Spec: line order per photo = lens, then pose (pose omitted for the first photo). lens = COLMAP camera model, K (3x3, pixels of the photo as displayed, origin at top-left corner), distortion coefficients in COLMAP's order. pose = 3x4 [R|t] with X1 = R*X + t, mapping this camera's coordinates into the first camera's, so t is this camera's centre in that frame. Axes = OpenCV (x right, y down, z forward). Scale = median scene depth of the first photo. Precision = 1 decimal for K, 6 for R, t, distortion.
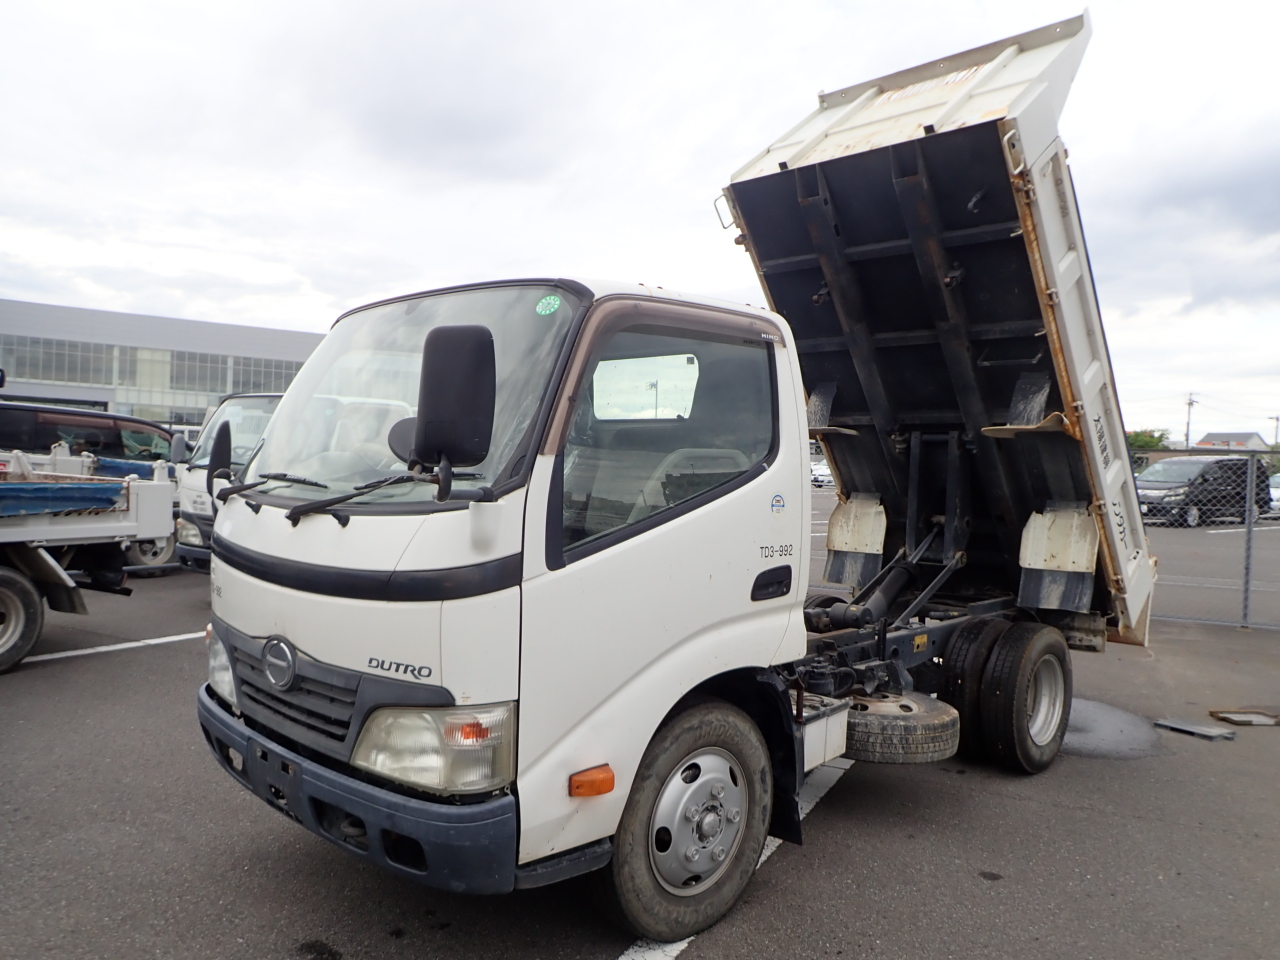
lens RADIAL K [[929.0, 0, 640.0], [0, 929.0, 480.0], [0, 0, 1]] dist [-0.055602, 0.105245]
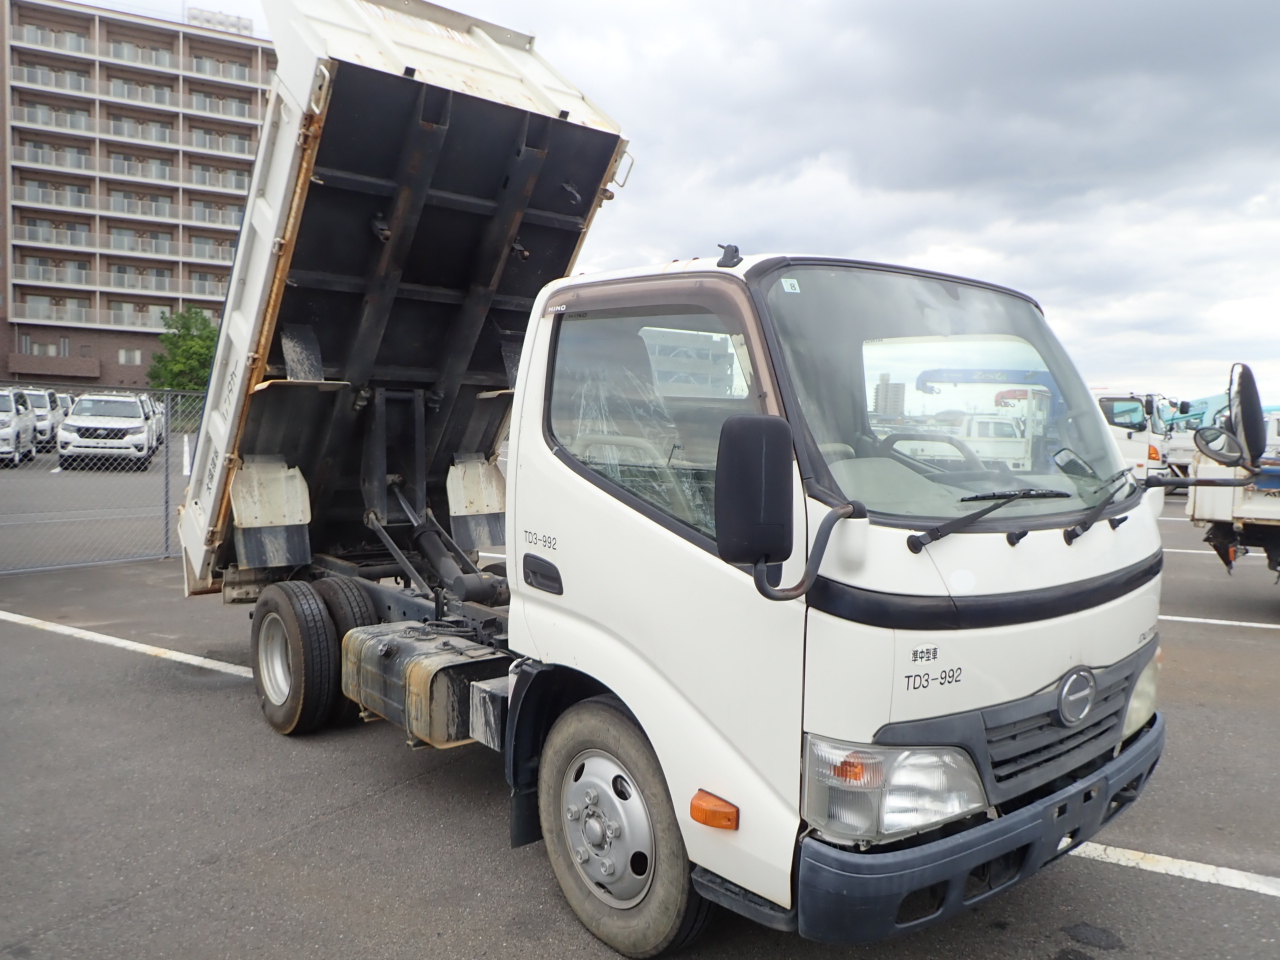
lens RADIAL K [[929.0, 0, 640.0], [0, 929.0, 480.0], [0, 0, 1]] dist [-0.055602, 0.105245]
pose [[0.034637, -0.083391, 0.995915, -1.294951], [-0.007684, 0.996461, 0.083704, -0.080329], [-0.999370, -0.010551, 0.033874, 1.432293]]
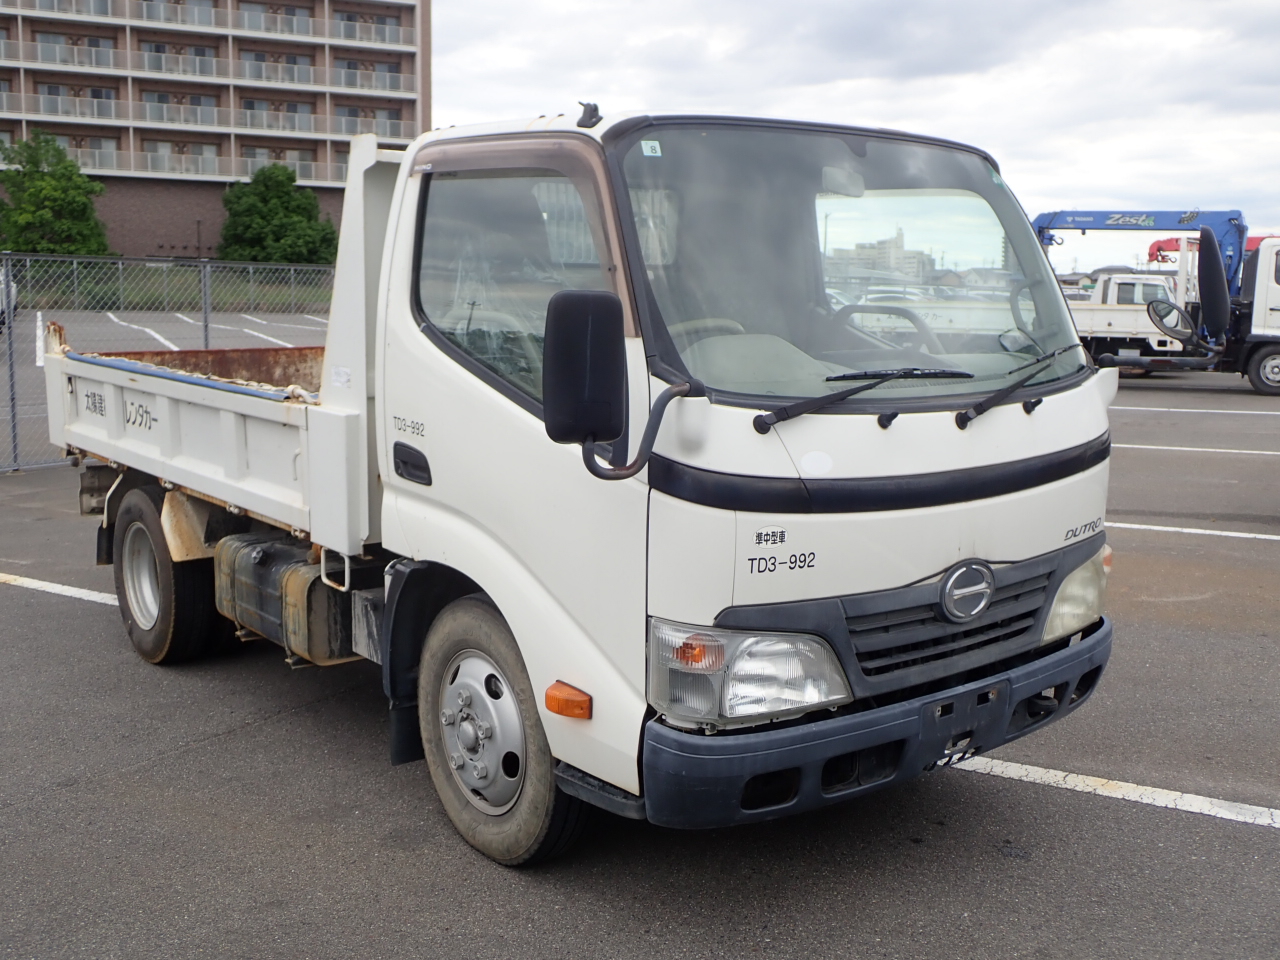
lens RADIAL K [[1263.5, 0, 648.8], [0, 1263.5, 487.7], [0, 0, 1]] dist [0.014932, 0.000523]
pose [[0.050423, -0.174980, 0.983280, -1.542505], [-0.004897, 0.984477, 0.175444, -0.092576], [-0.998716, -0.013662, 0.048784, 1.268179]]
